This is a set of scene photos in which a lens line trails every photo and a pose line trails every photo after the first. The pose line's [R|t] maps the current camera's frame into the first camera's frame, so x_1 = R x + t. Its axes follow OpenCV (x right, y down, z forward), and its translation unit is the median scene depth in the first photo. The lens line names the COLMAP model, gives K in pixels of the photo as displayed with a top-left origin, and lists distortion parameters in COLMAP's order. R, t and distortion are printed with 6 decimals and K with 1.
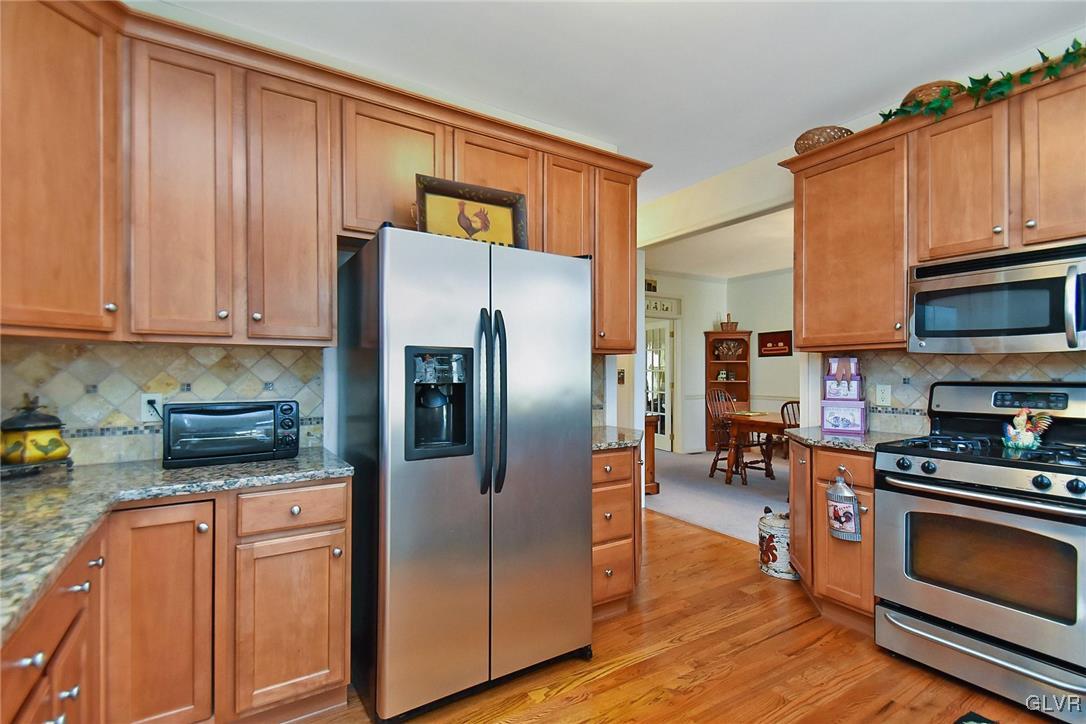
lens RADIAL K [[505.9, 0, 551.7], [0, 505.9, 369.0], [0, 0, 1]] dist [0.012785, -0.008105]
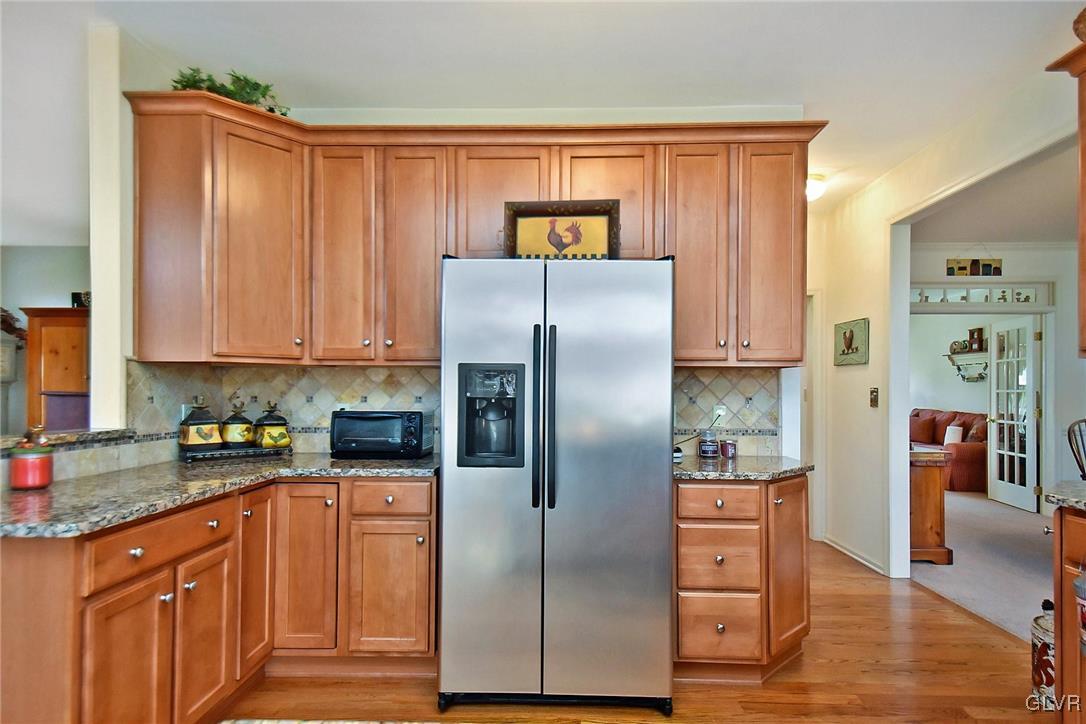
lens RADIAL K [[558.0, 0, 529.6], [0, 558.0, 384.0], [0, 0, 1]] dist [0.006468, -0.001960]
pose [[0.824966, -0.002849, -0.565176, 0.474396], [-0.002140, 0.999964, -0.008165, 0.008394], [0.565179, 0.007946, 0.824930, 0.067016]]
